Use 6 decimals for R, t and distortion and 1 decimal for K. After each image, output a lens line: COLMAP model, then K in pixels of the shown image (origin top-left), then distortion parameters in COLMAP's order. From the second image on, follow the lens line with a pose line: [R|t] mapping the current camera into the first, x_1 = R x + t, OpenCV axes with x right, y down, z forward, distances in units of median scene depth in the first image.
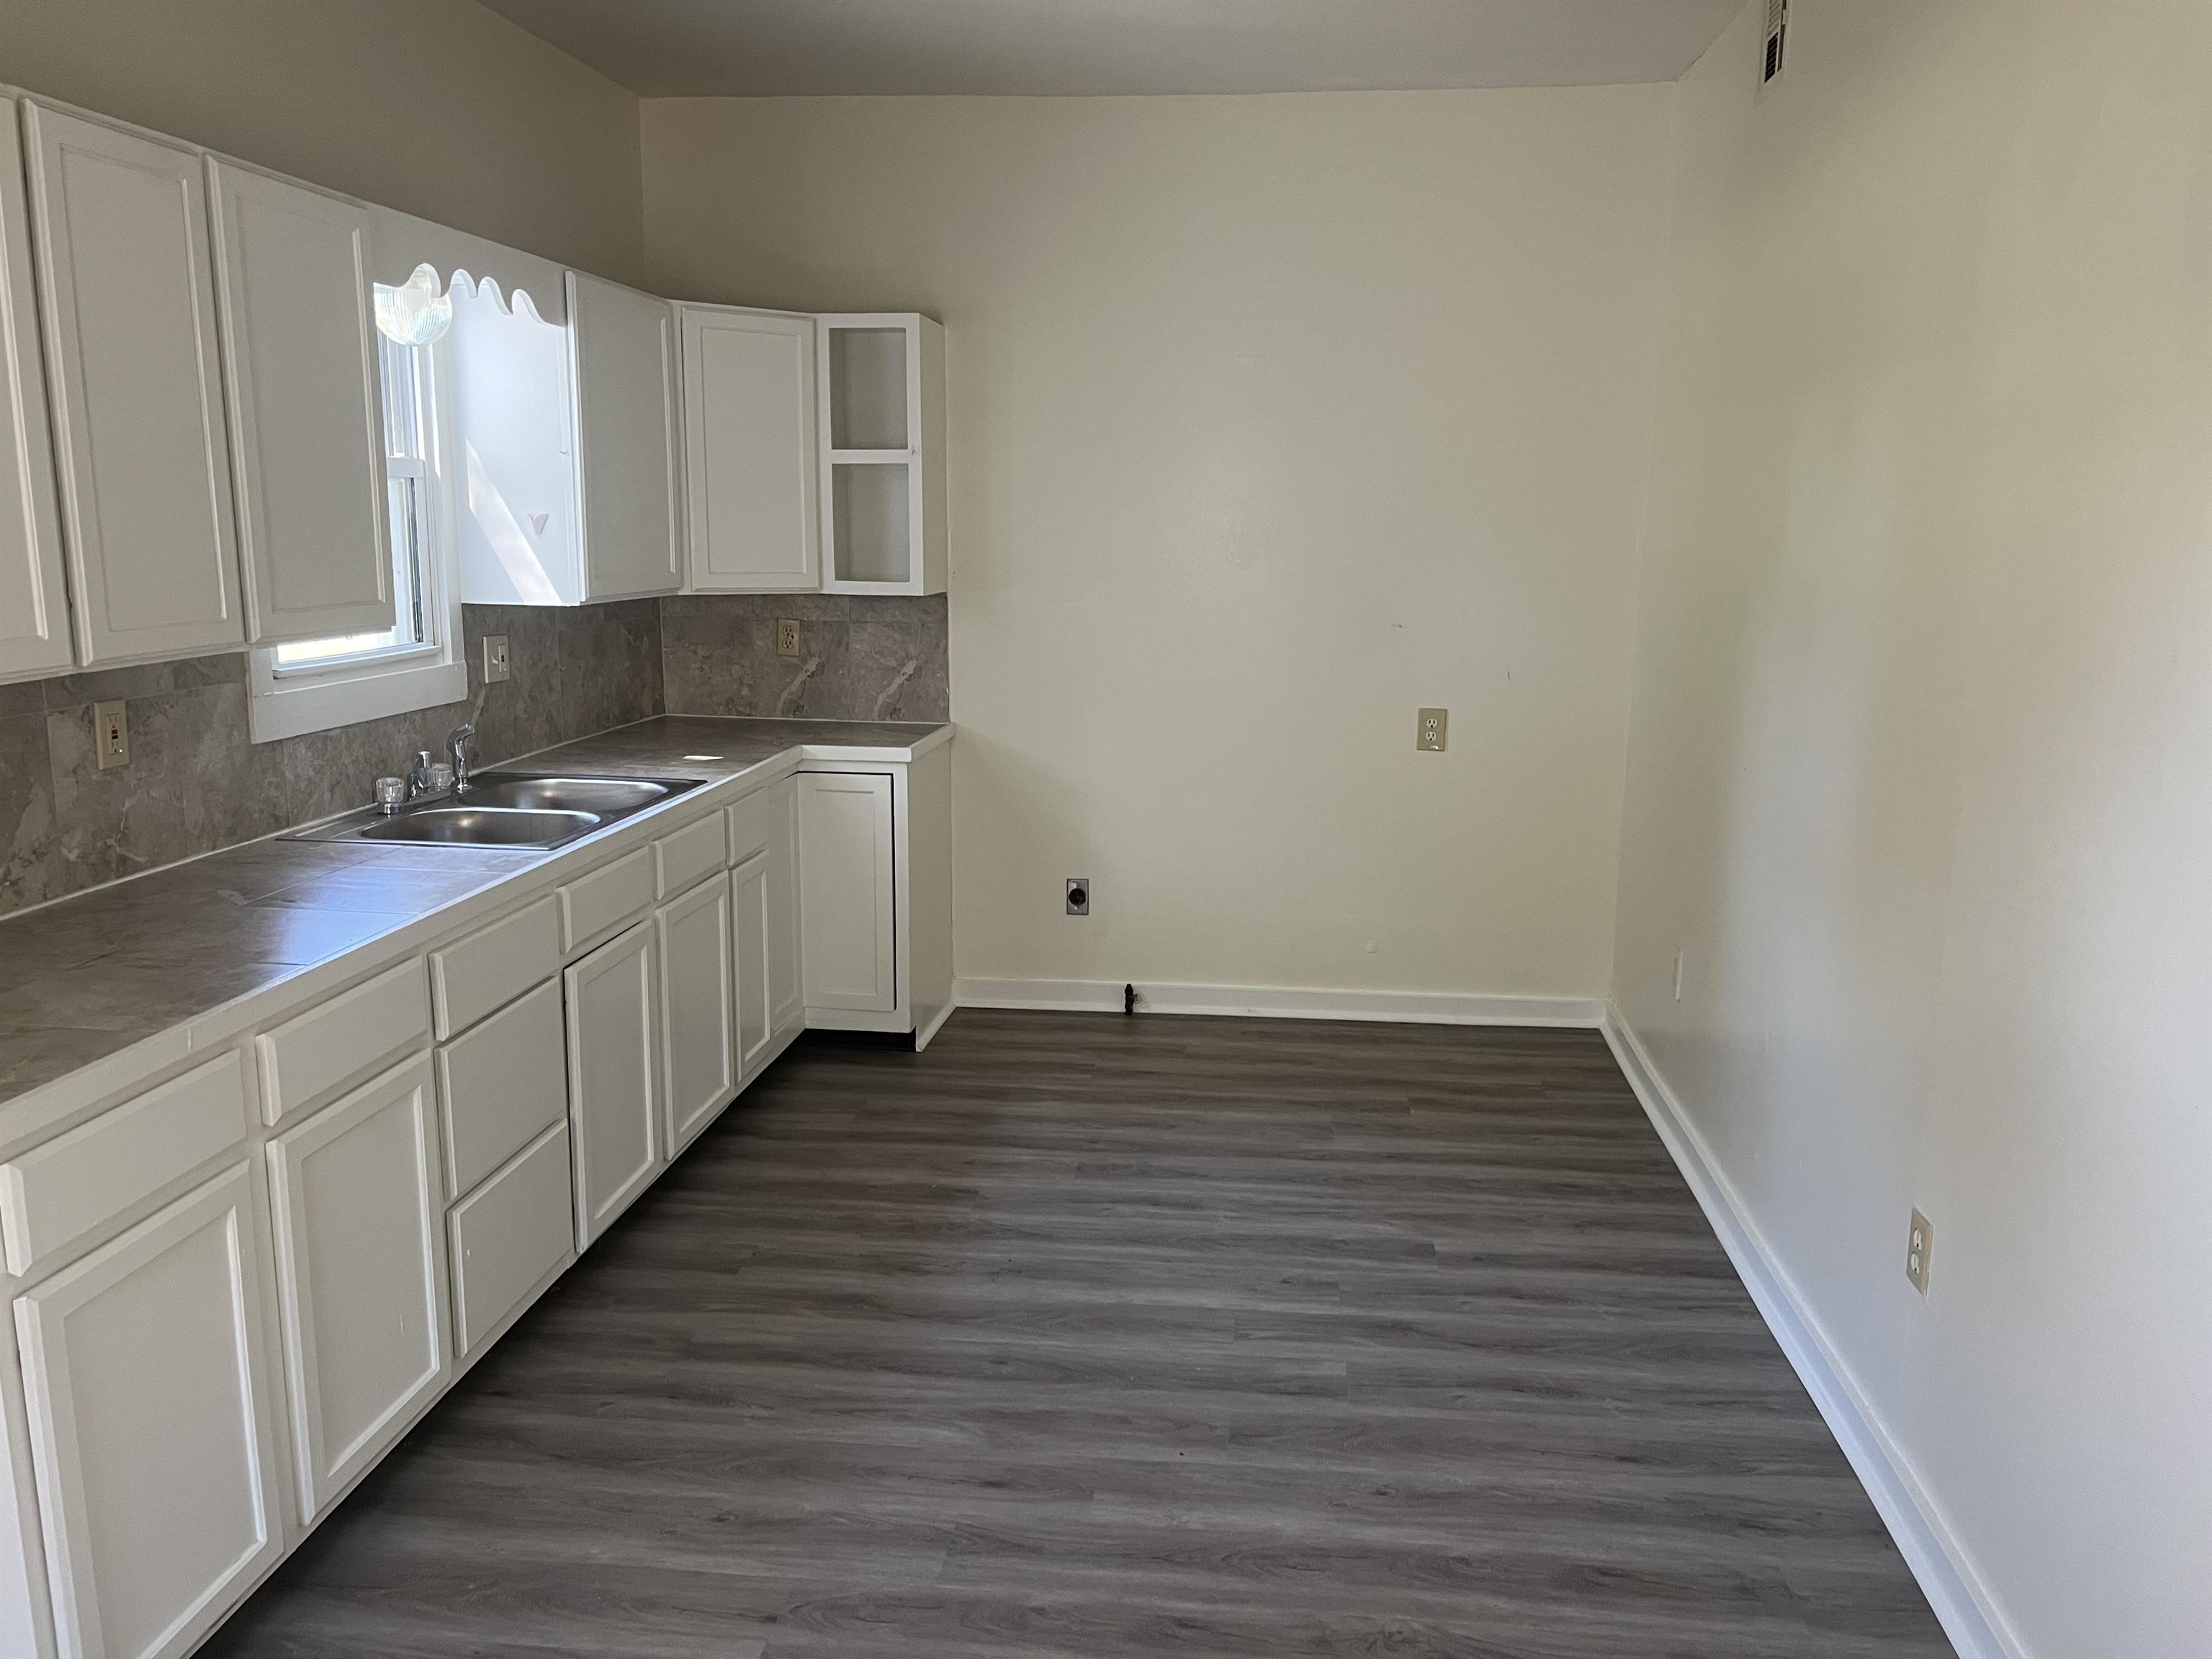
lens RADIAL K [[1680.7, 0, 1108.3], [0, 1680.7, 835.6], [0, 0, 1]] dist [0.033492, -0.016090]
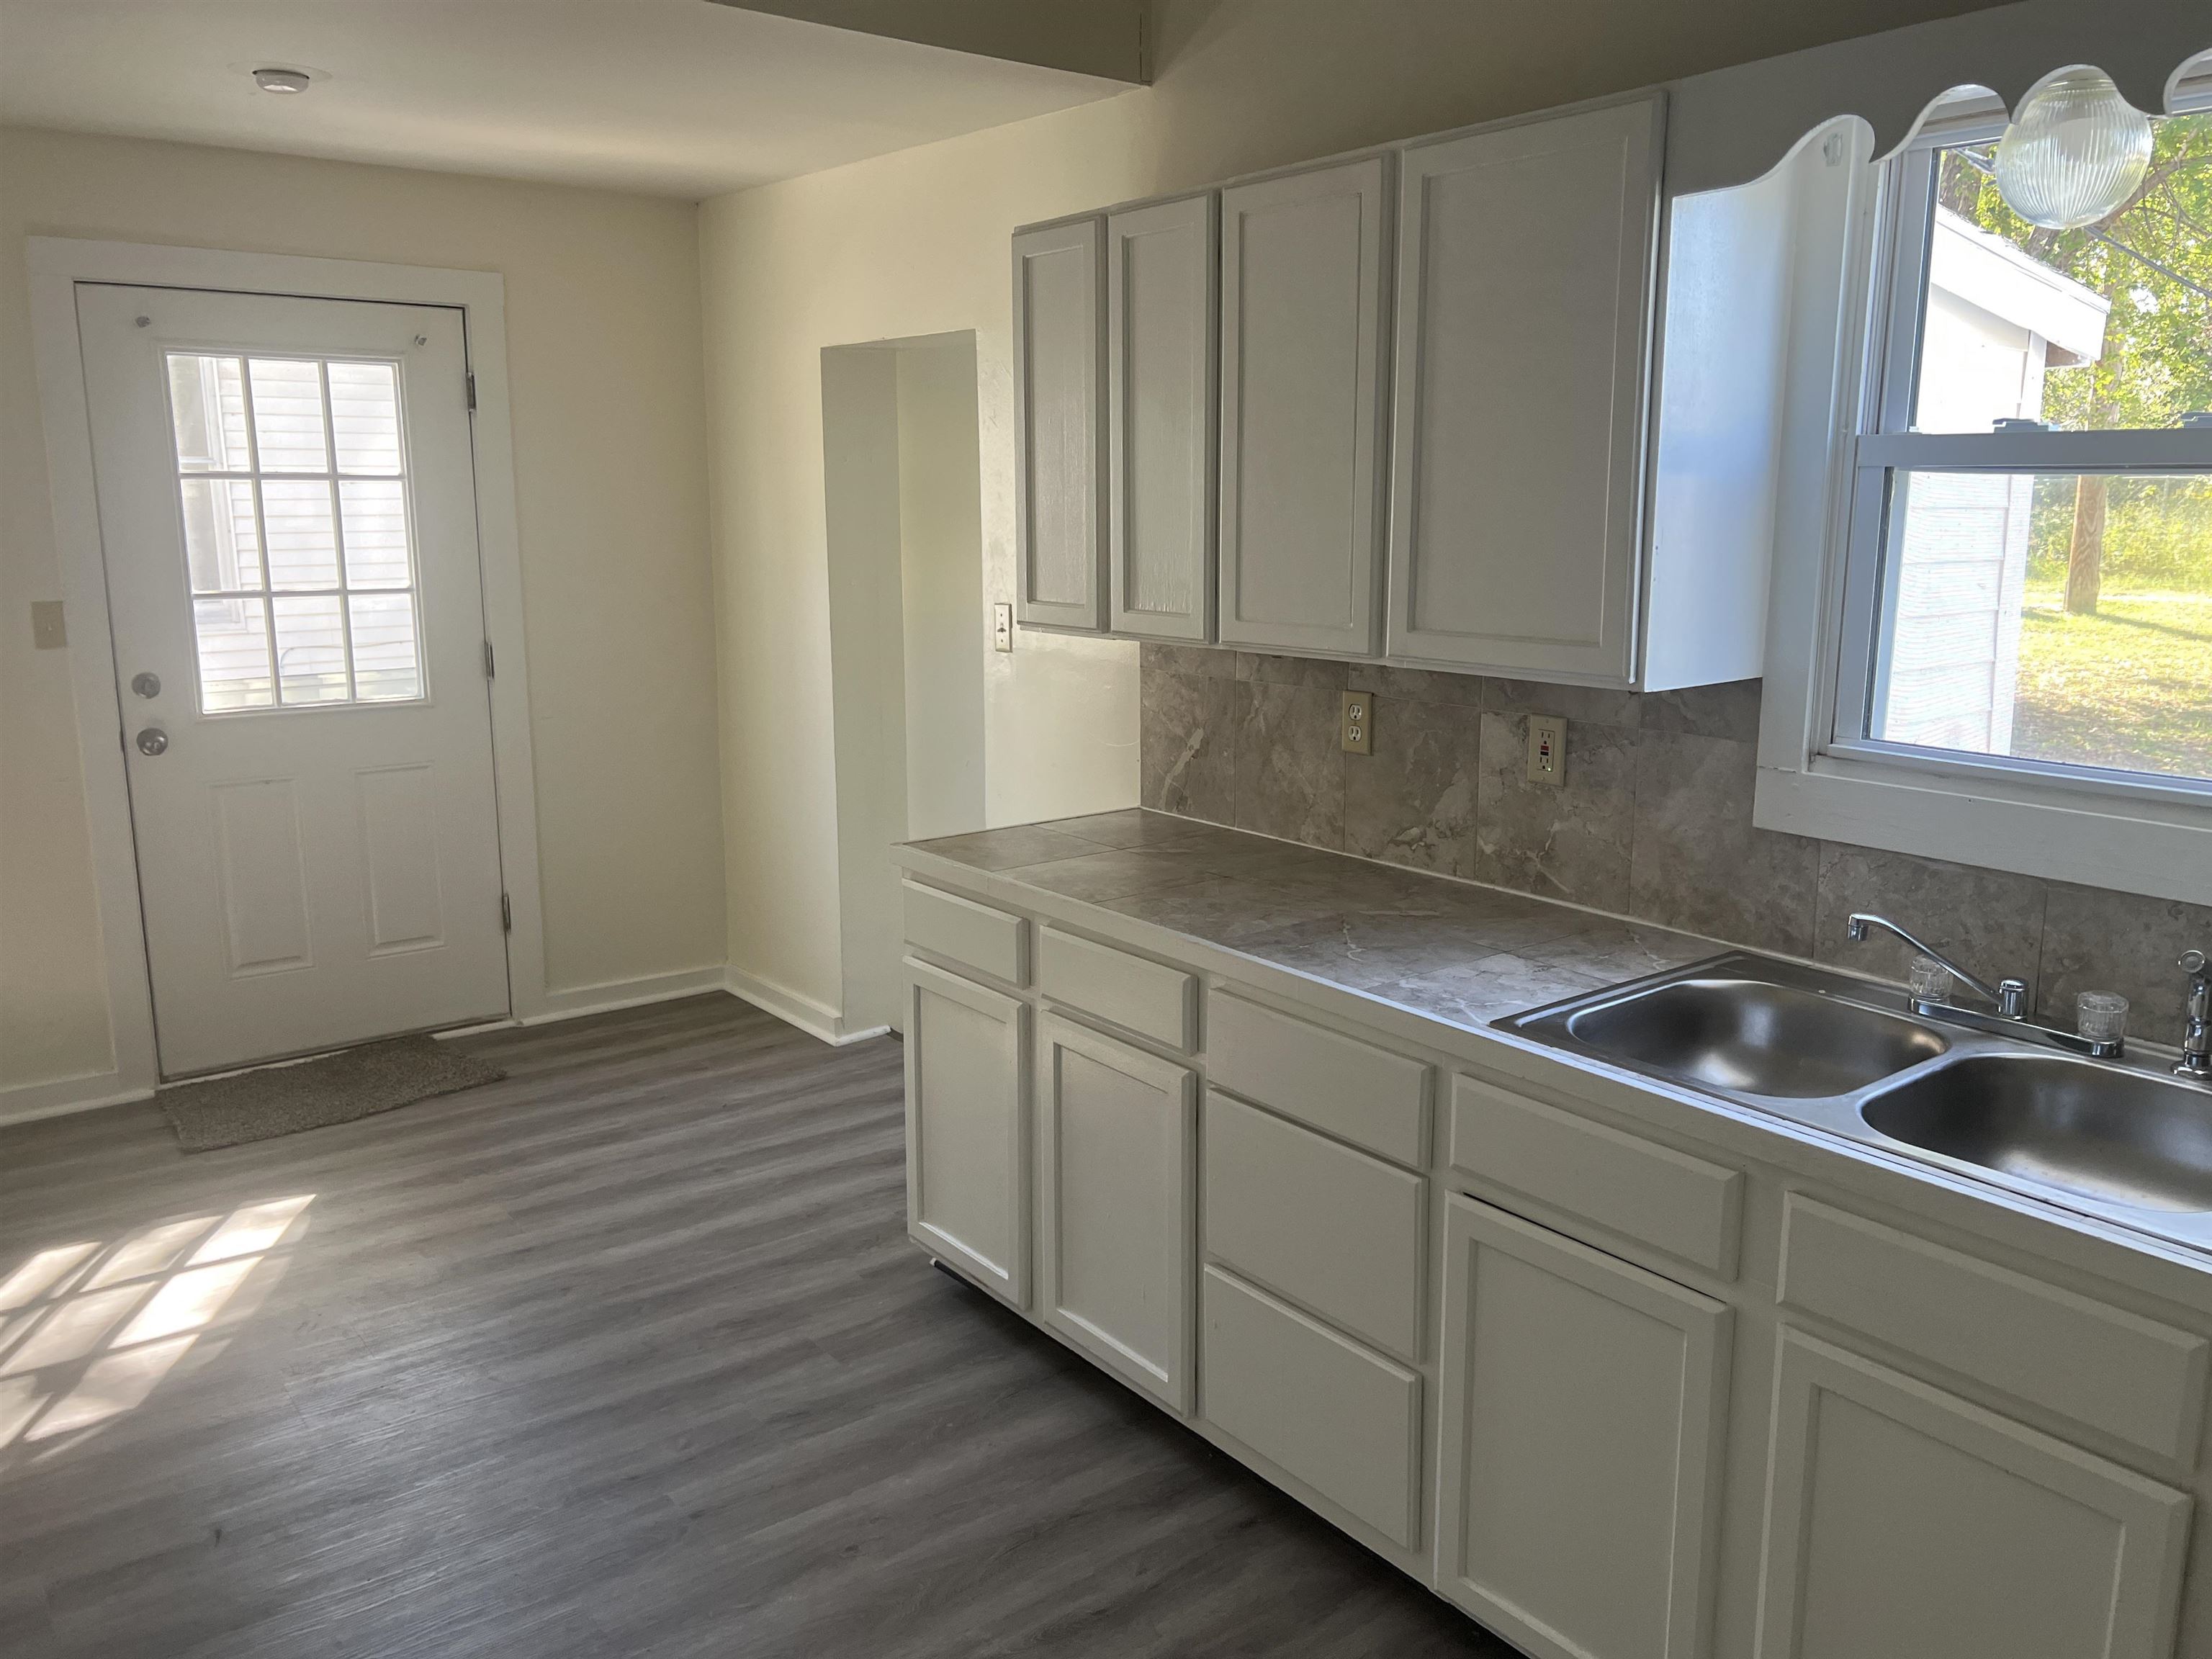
lens RADIAL K [[1680.7, 0, 1114.2], [0, 1680.7, 813.9], [0, 0, 1]] dist [0.033492, -0.016090]
pose [[-0.712570, 0.143310, -0.686809, 0.240134], [-0.124182, 0.937699, 0.324500, -0.291893], [0.690524, 0.316518, -0.650379, 1.396559]]
